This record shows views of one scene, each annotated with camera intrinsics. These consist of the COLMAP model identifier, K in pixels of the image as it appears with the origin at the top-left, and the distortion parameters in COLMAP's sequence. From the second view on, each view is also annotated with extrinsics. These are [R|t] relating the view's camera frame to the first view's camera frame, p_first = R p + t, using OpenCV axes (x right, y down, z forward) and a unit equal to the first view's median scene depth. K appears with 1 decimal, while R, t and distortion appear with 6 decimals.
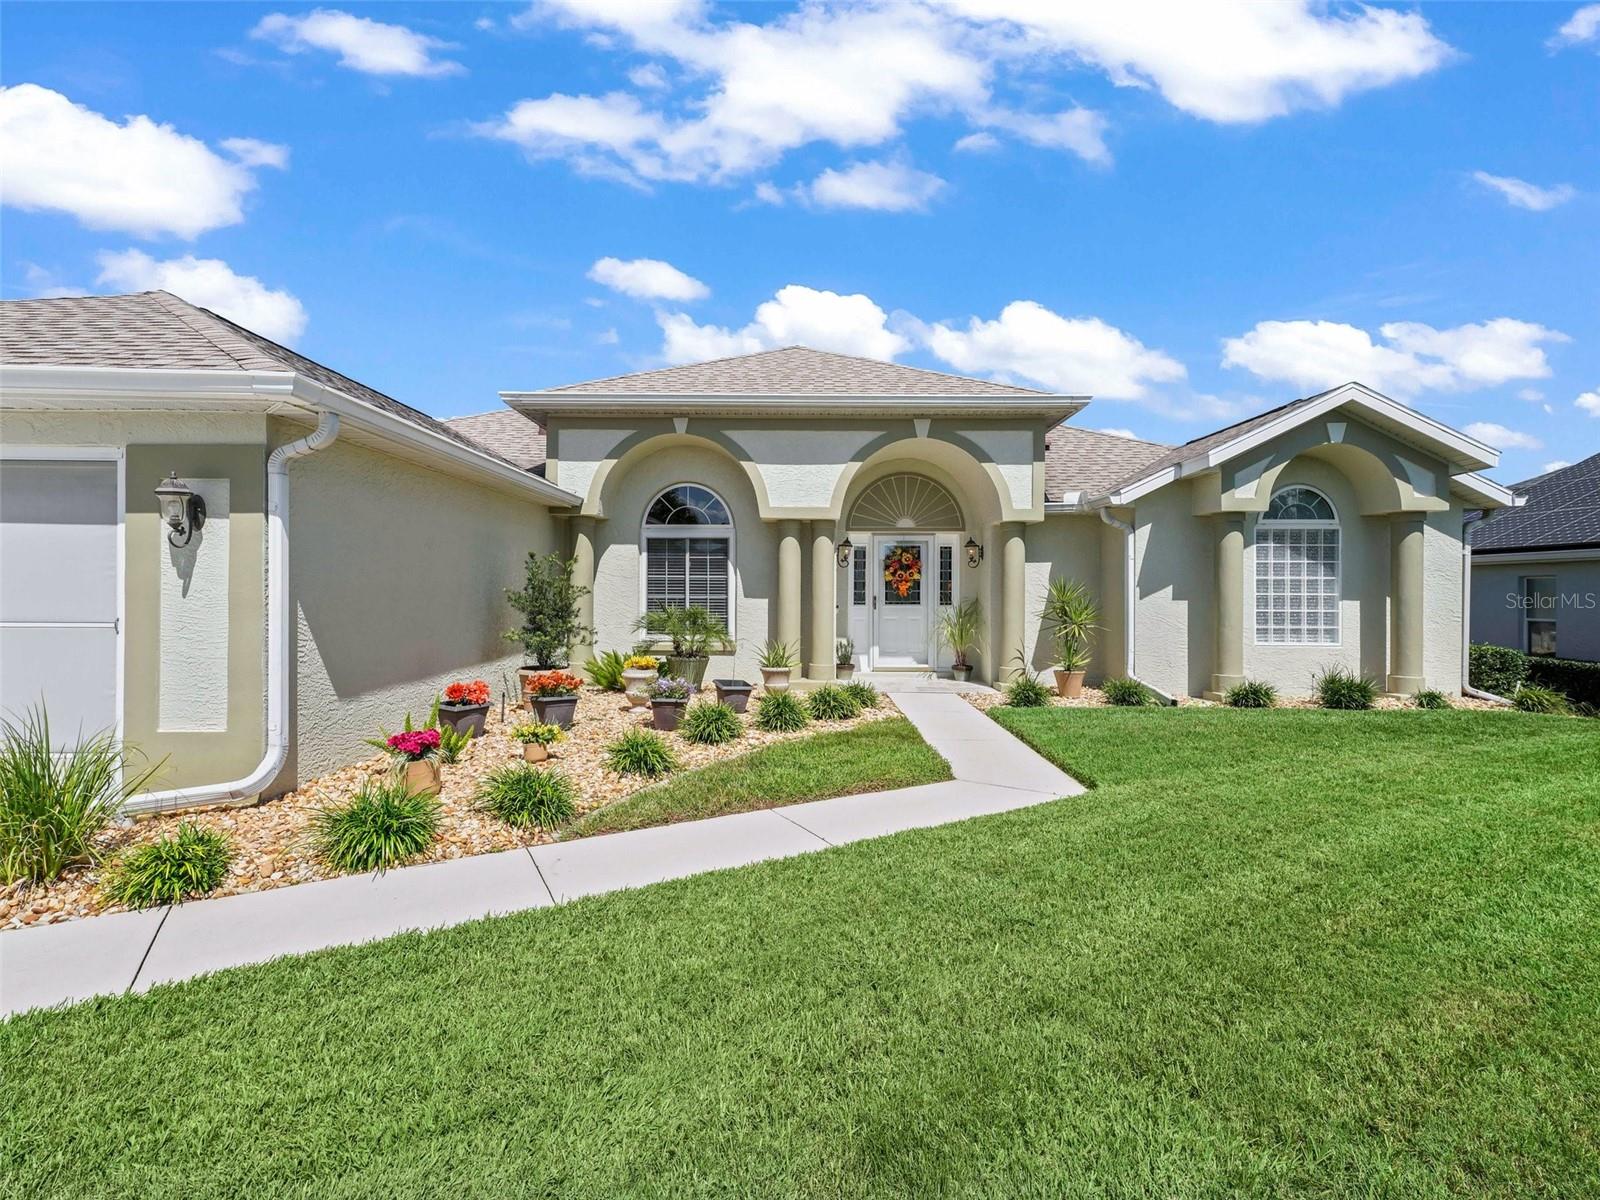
lens RADIAL K [[784.0, 0, 803.9], [0, 784.0, 589.5], [0, 0, 1]] dist [0.015113, -0.000169]
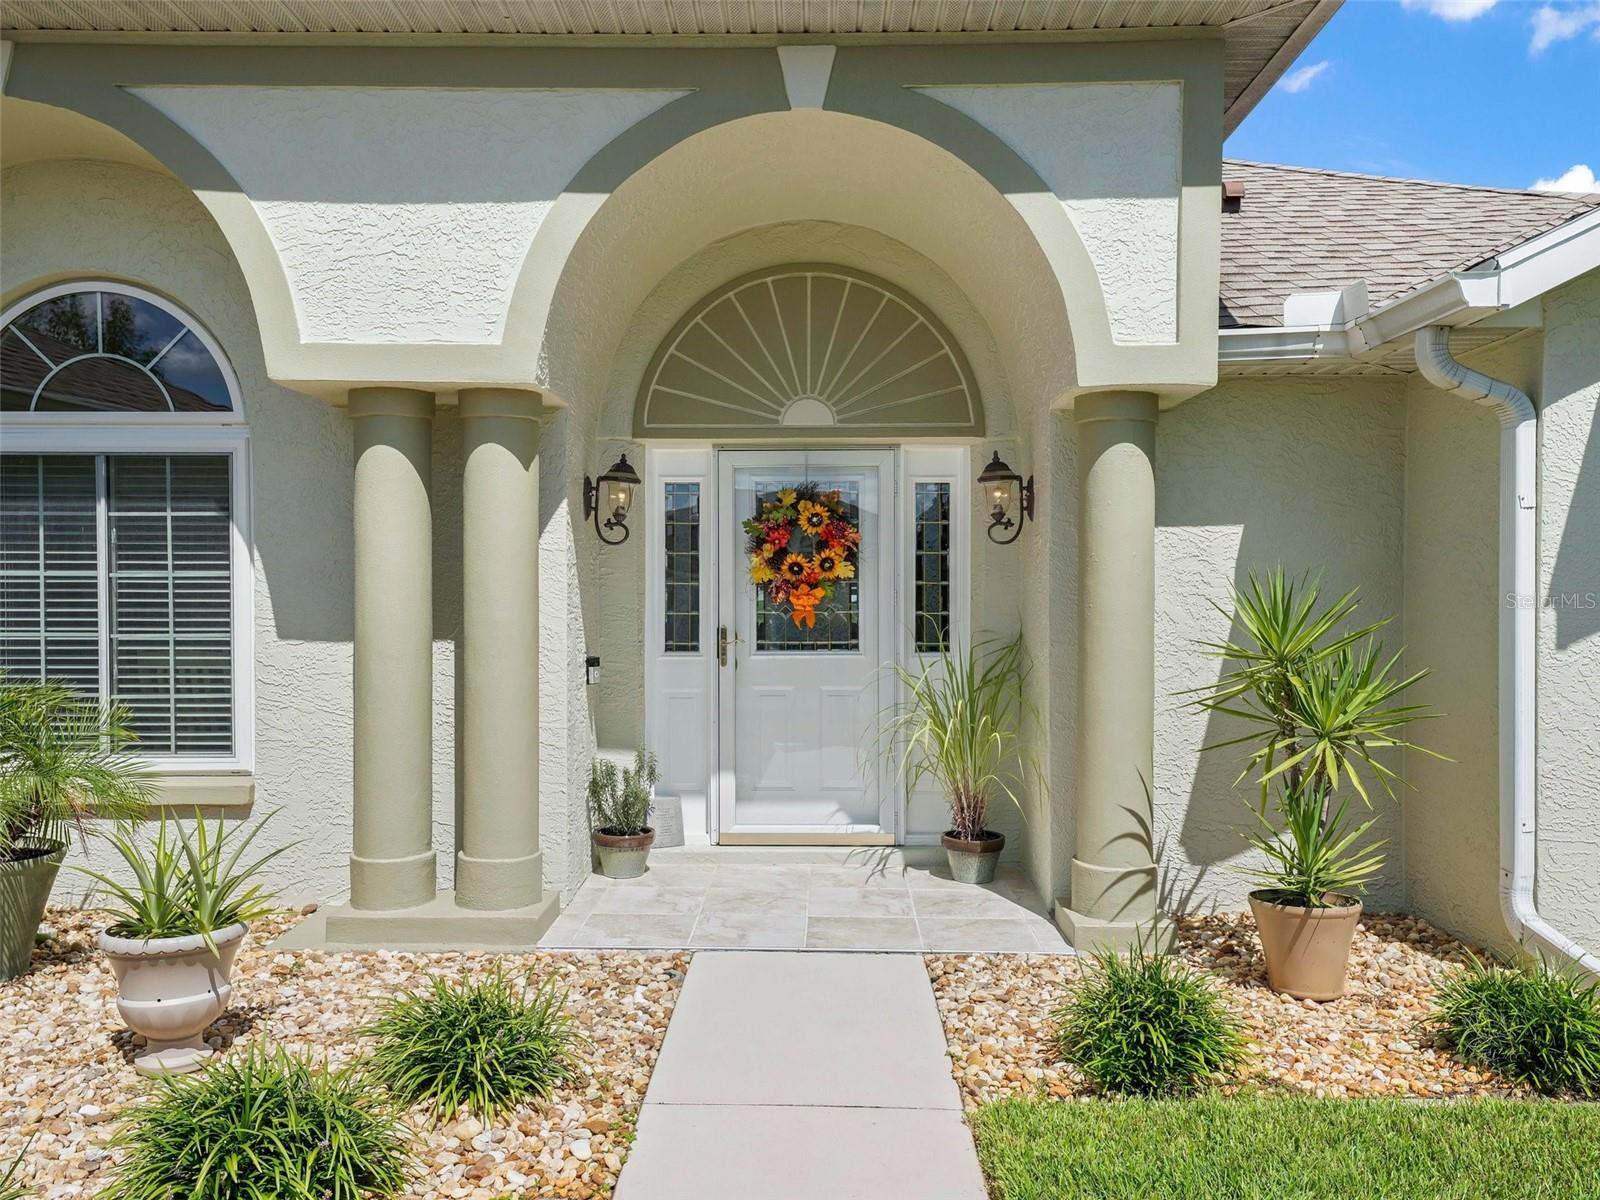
lens RADIAL K [[1278.6, 0, 800.0], [0, 1278.6, 600.0], [0, 0, 1]] dist [0.061451, -0.003666]
pose [[0.999608, -0.003576, -0.027759, 0.161899], [0.003953, 0.999901, 0.013522, -0.012826], [0.027708, -0.013626, 0.999523, 0.508094]]
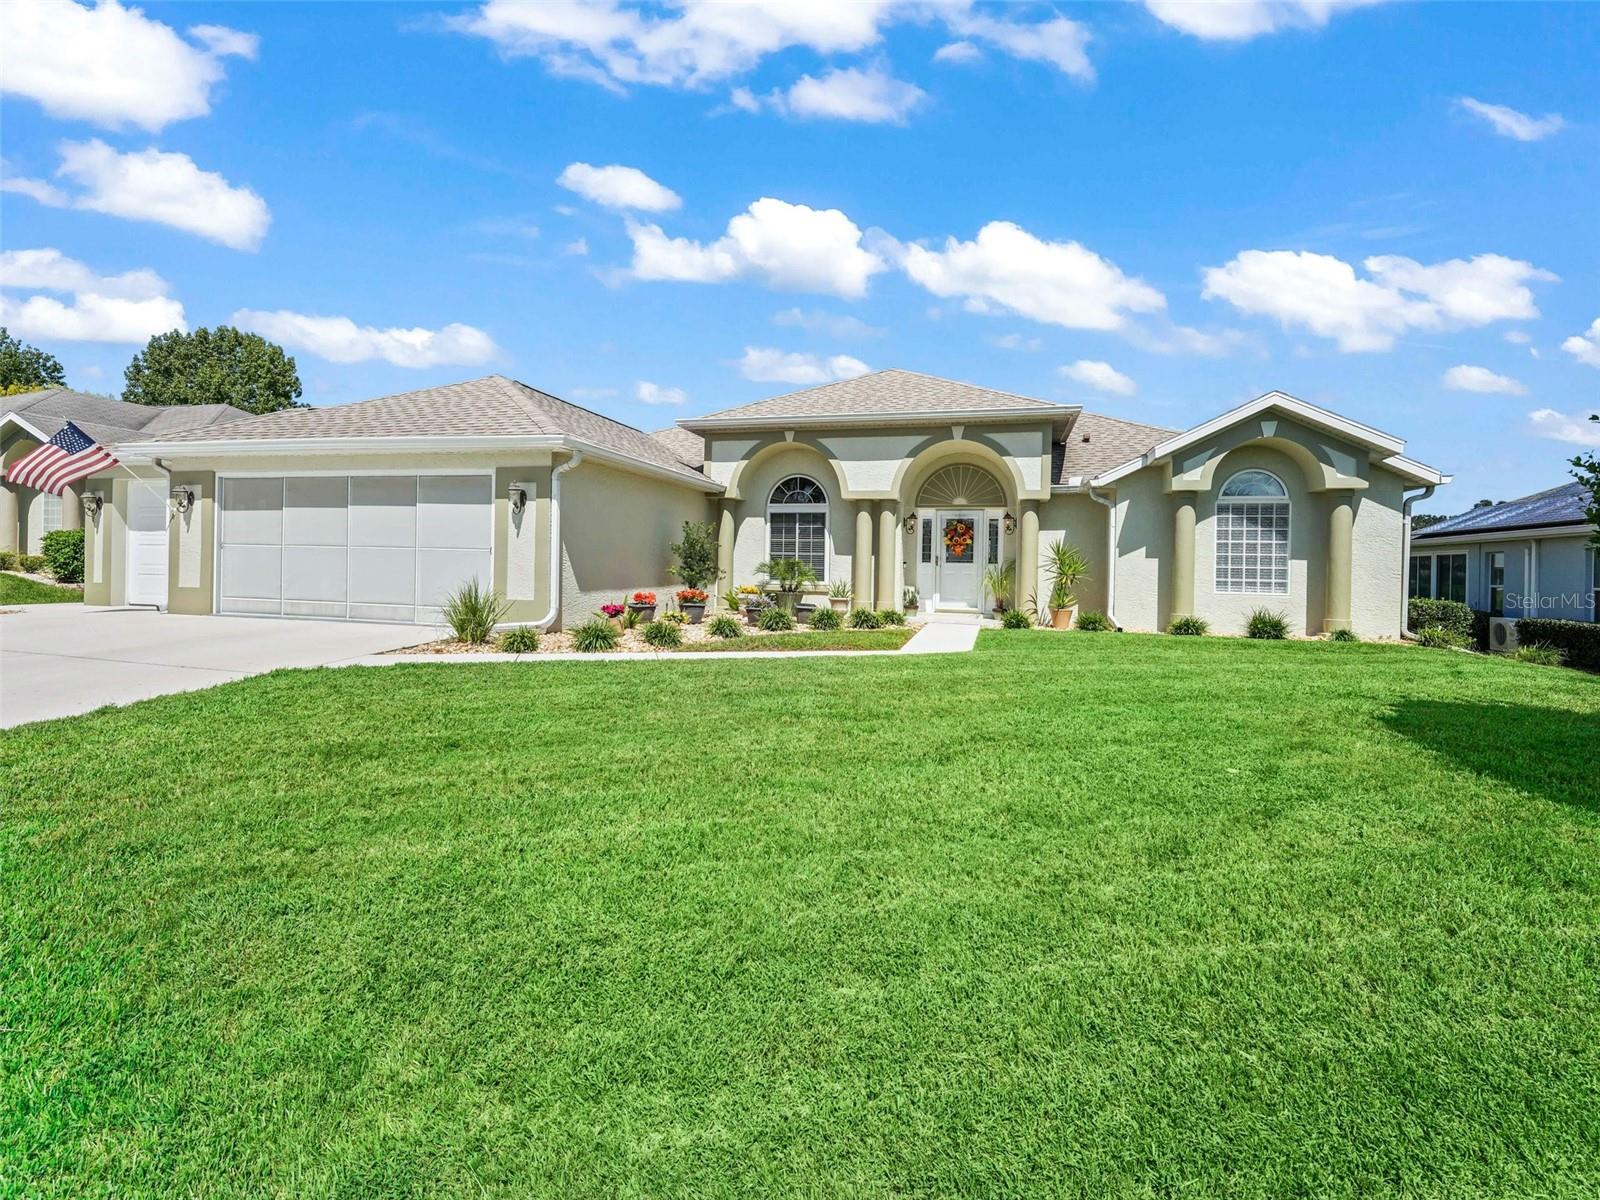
lens RADIAL K [[783.4, 0, 797.9], [0, 783.4, 575.5], [0, 0, 1]] dist [0.000520, -0.000064]
pose [[0.964188, 0.016575, -0.264701, 0.250033], [-0.015073, 0.999857, 0.007703, 0.040636], [0.264791, -0.003437, 0.964300, -0.411628]]
